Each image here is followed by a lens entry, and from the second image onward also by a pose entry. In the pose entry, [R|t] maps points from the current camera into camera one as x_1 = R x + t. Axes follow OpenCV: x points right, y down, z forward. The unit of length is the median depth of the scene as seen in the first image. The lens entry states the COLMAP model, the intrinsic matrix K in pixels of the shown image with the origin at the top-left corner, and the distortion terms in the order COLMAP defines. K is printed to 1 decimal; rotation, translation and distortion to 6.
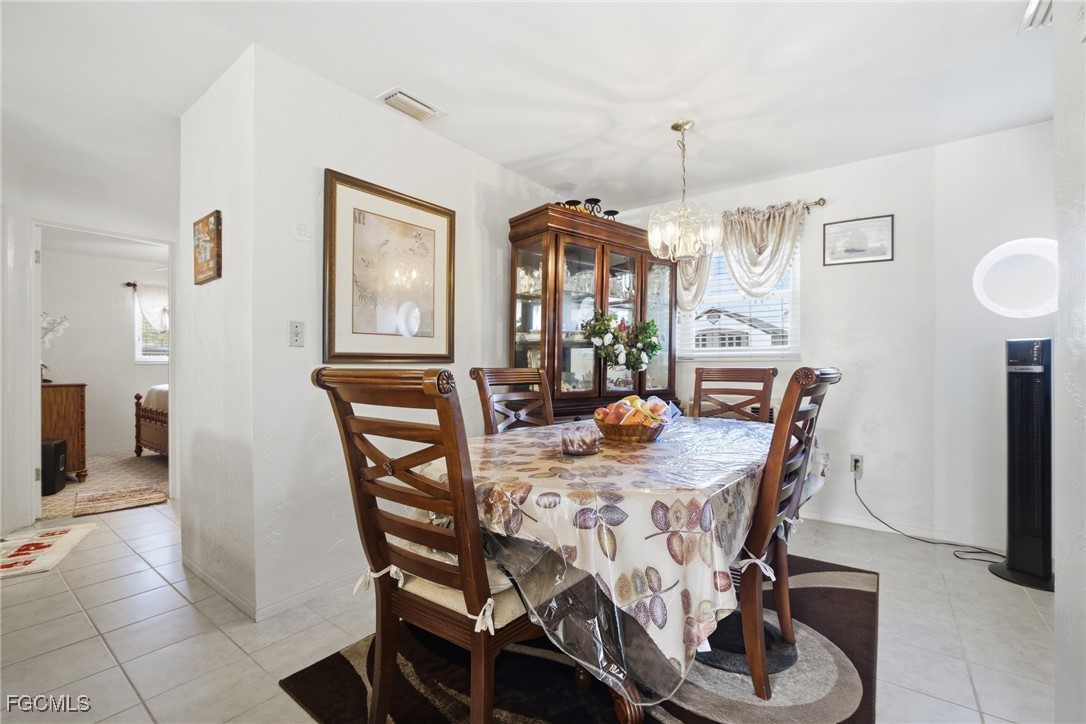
lens RADIAL K [[473.8, 0, 543.4], [0, 473.8, 366.5], [0, 0, 1]] dist [-0.051789, 0.015077]
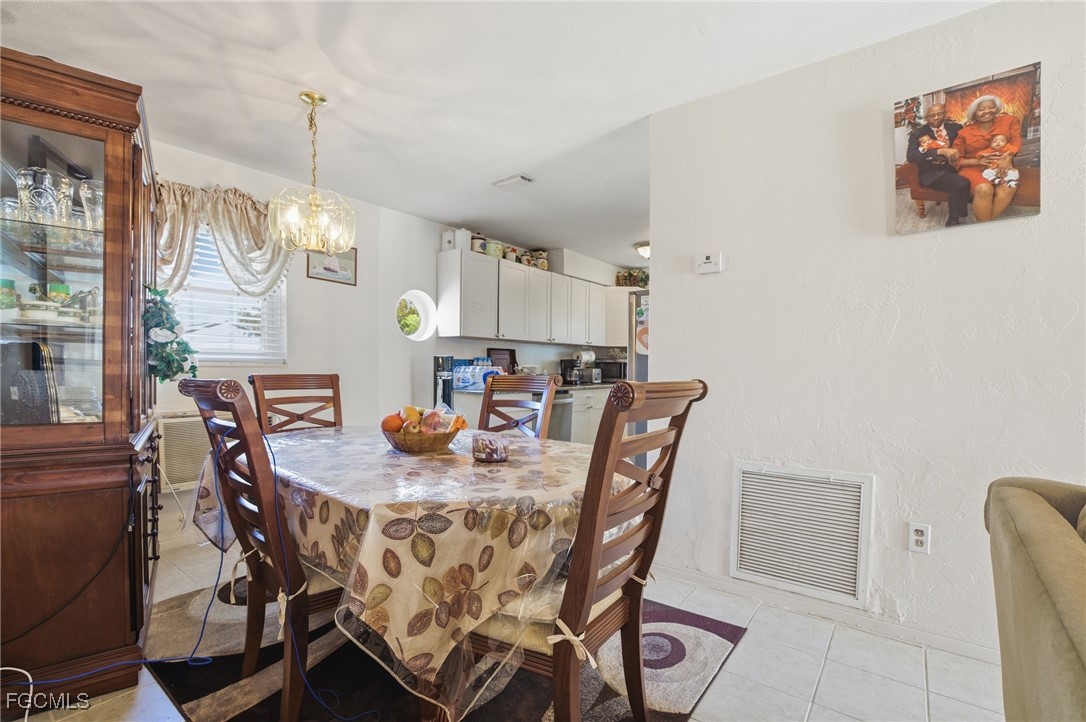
lens RADIAL K [[482.0, 0, 559.6], [0, 482.0, 374.9], [0, 0, 1]] dist [-0.031795, 0.010882]
pose [[-0.018229, -0.012116, 0.999760, -0.574633], [0.001042, 0.999926, 0.012137, -0.008211], [-0.999833, 0.001263, -0.018215, 0.519165]]
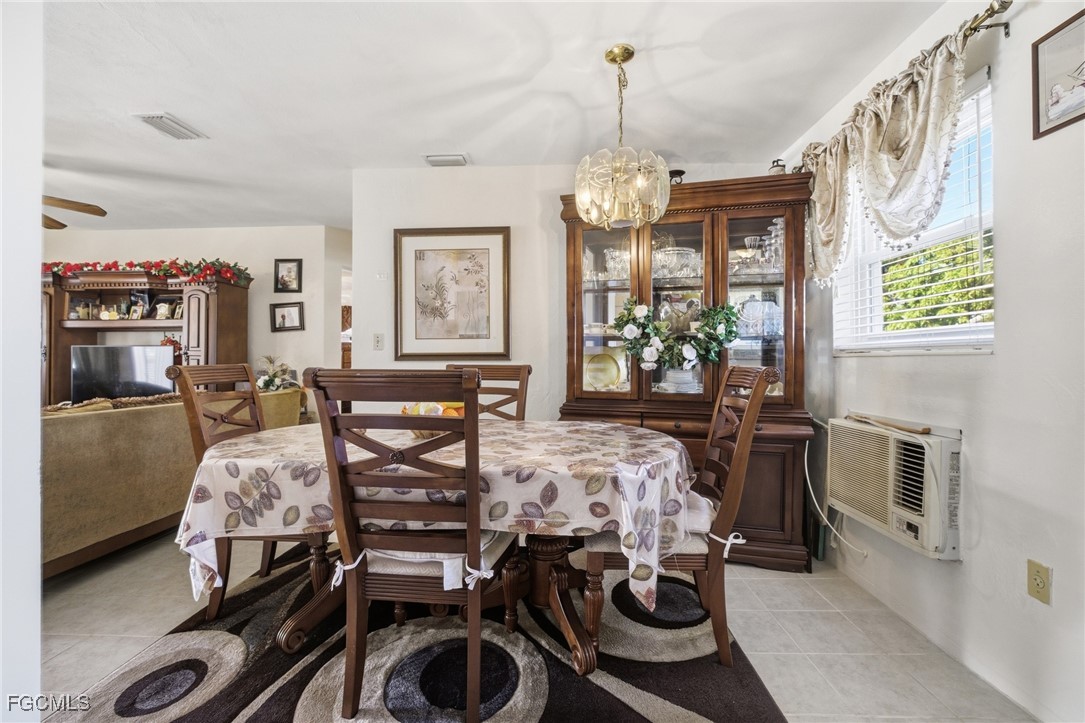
lens RADIAL K [[470.5, 0, 542.2], [0, 470.5, 356.5], [0, 0, 1]] dist [-0.050781, 0.021821]
pose [[0.565385, -0.005095, -0.824812, 0.806453], [-0.002470, 0.999966, -0.007871, -0.006820], [0.824824, 0.006488, 0.565353, 0.431786]]
